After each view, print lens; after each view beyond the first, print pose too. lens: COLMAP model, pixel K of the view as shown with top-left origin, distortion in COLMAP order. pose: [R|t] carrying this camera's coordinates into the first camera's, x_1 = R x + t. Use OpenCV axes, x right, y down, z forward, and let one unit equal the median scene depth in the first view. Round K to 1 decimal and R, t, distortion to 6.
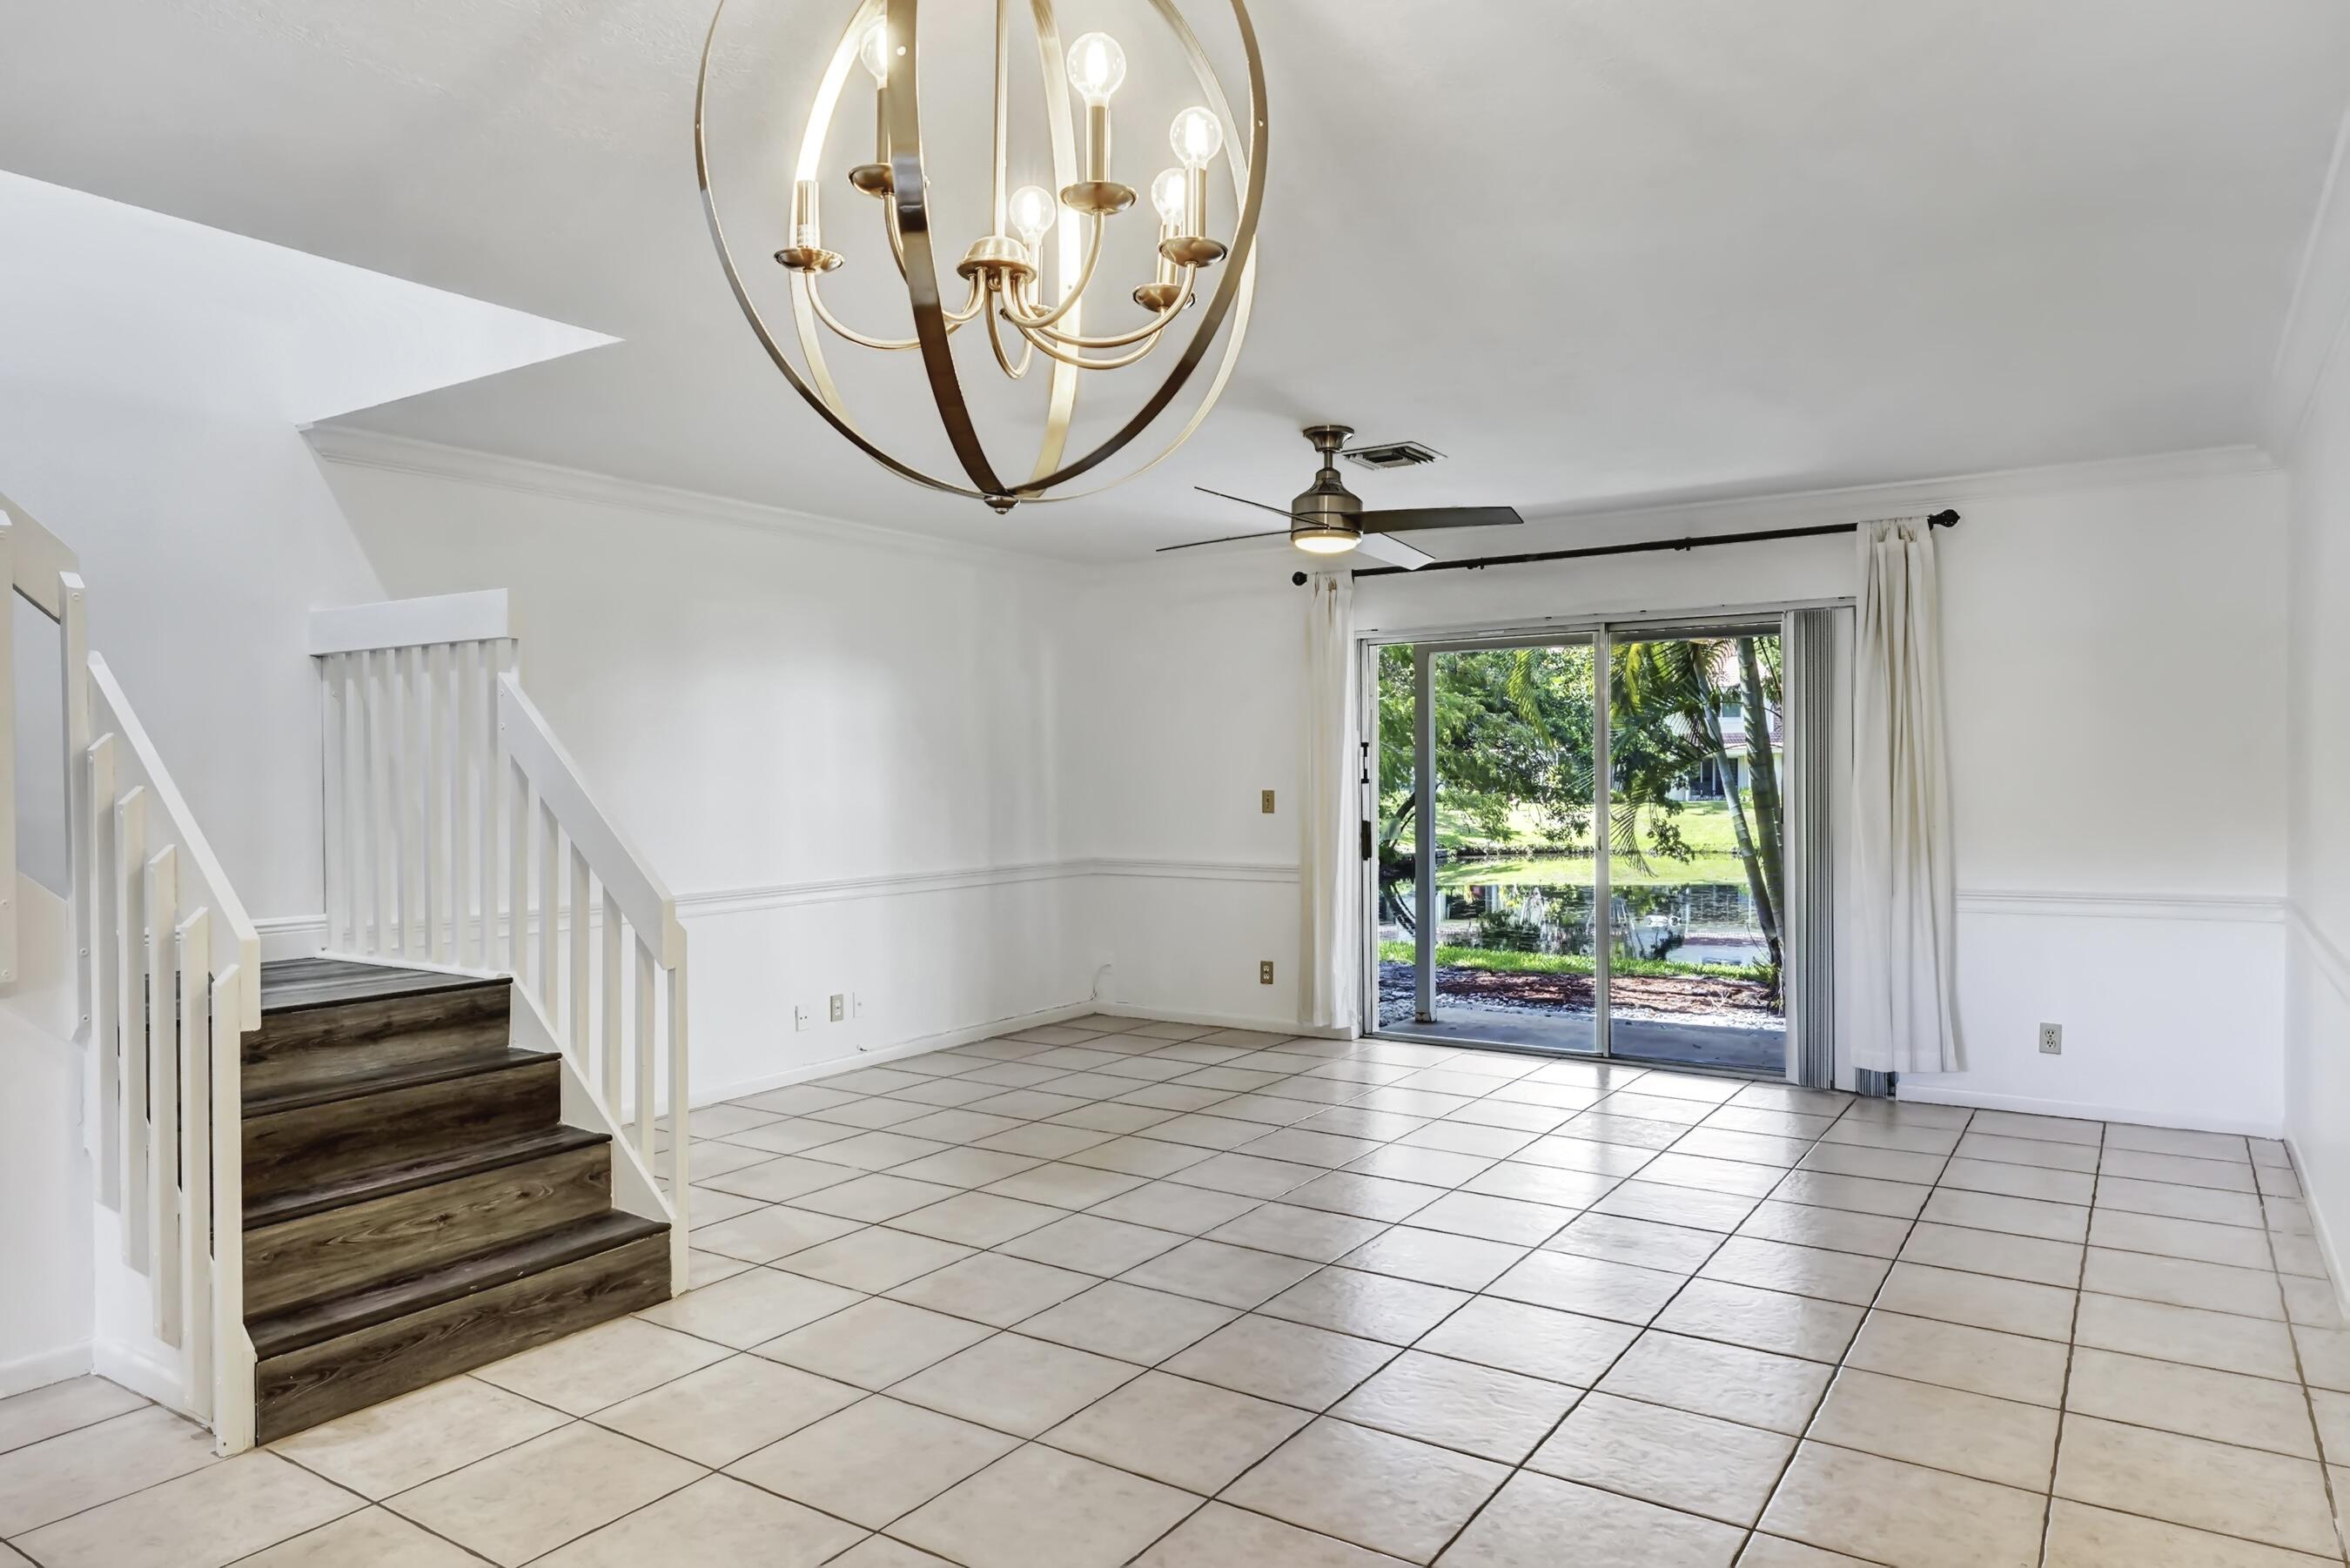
lens RADIAL K [[1491.4, 0, 1175.0], [0, 1491.4, 784.0], [0, 0, 1]] dist [0.002965, 0.000286]
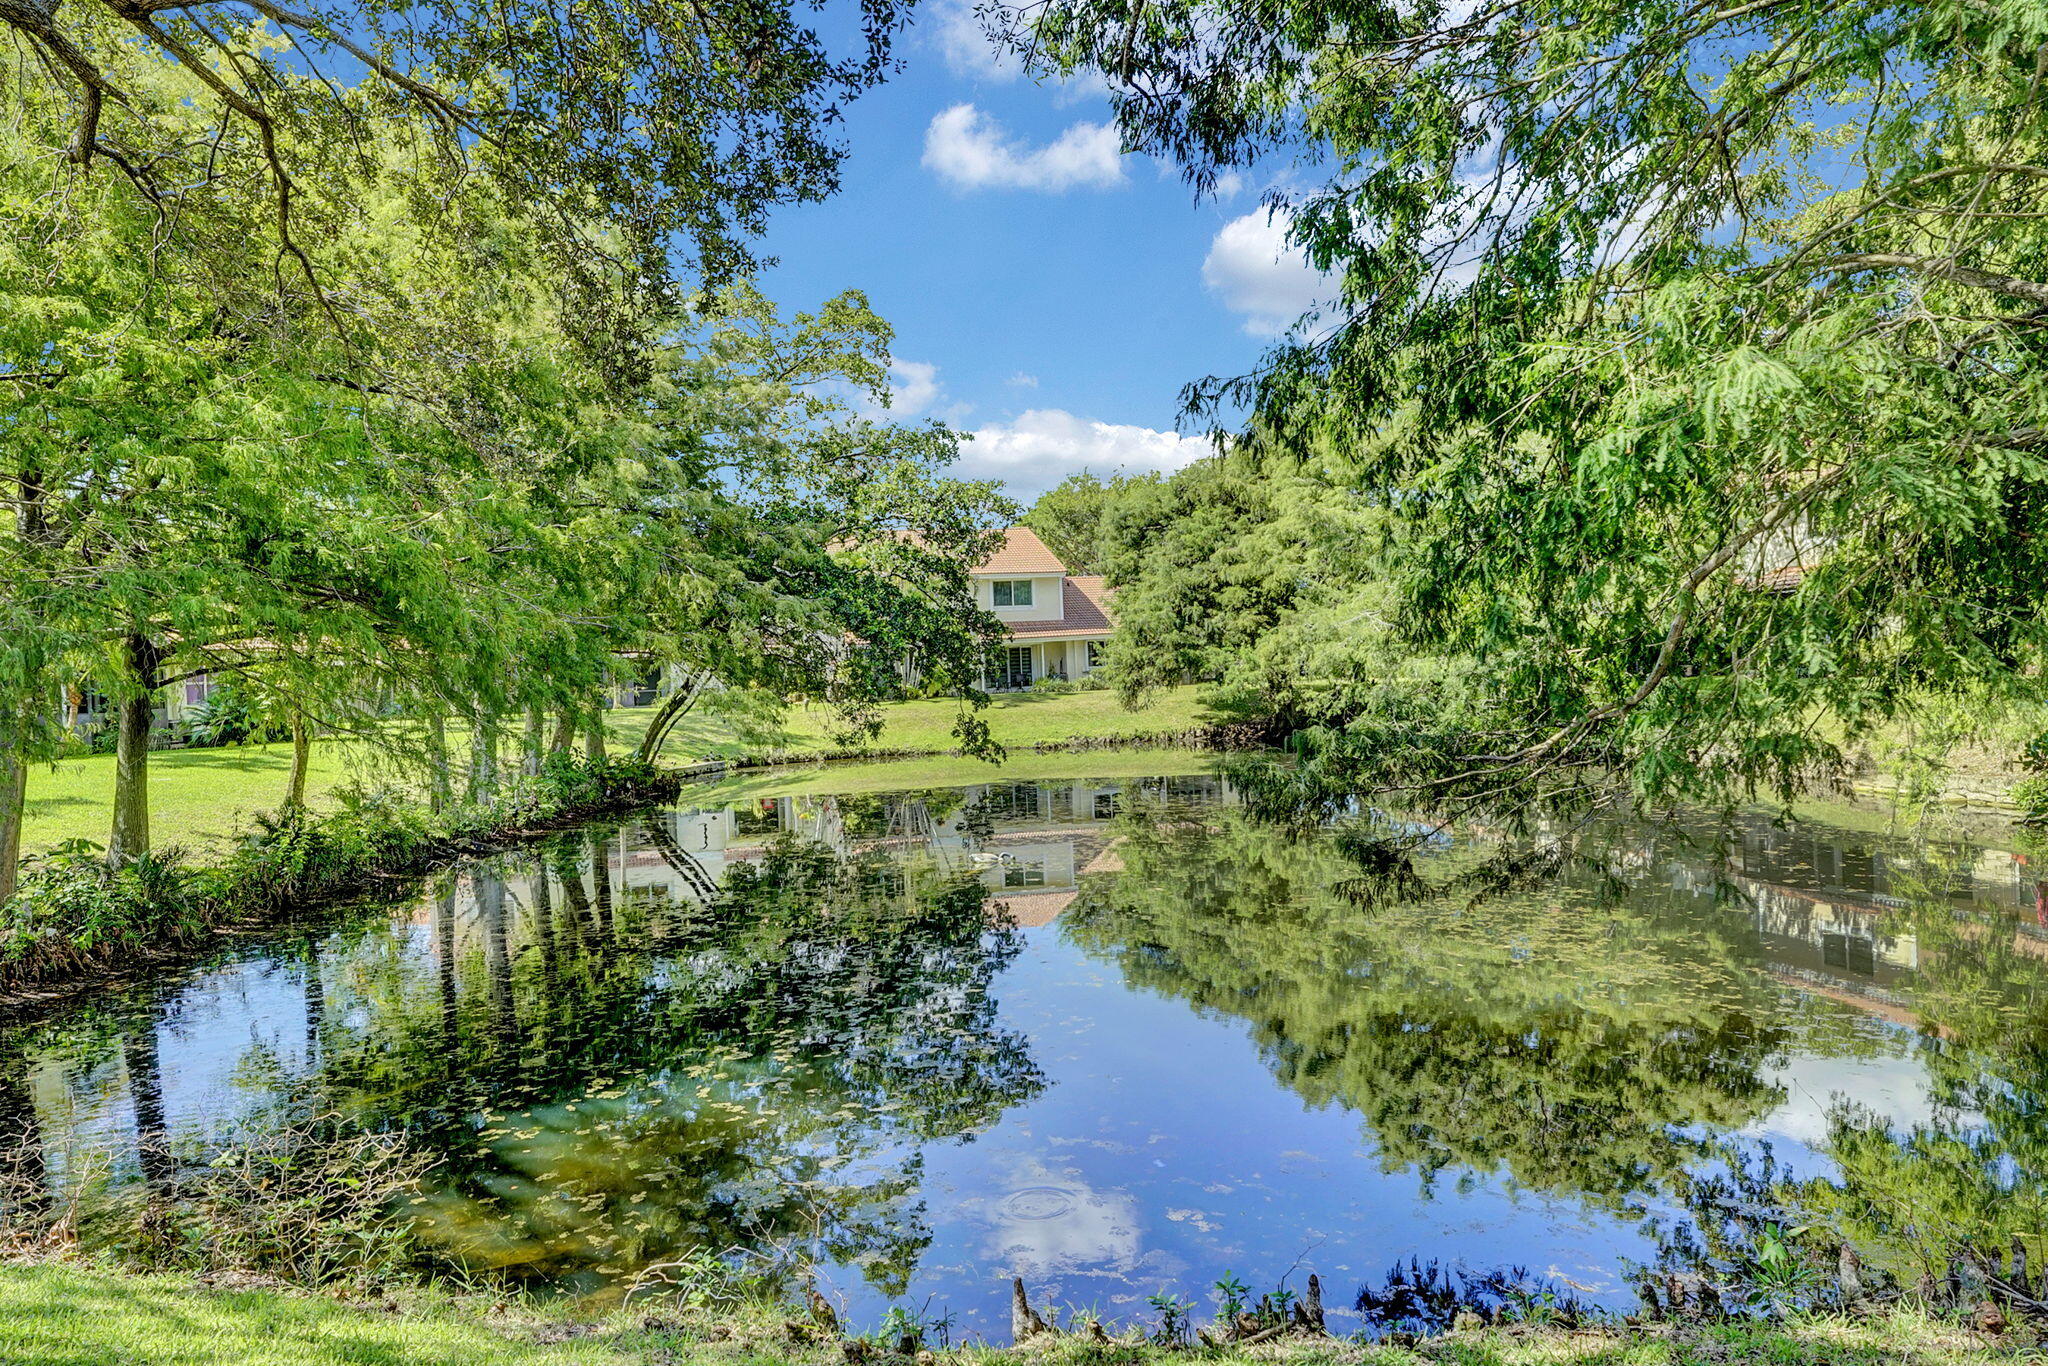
lens RADIAL K [[1282.4, 0, 1032.1], [0, 1282.4, 713.2], [0, 0, 1]] dist [-0.001100, 0.000922]
pose [[0.926790, -0.039643, 0.373481, 0.087453], [0.034483, 0.999195, 0.020490, 0.009110], [-0.373993, -0.006111, 0.927411, 0.308174]]
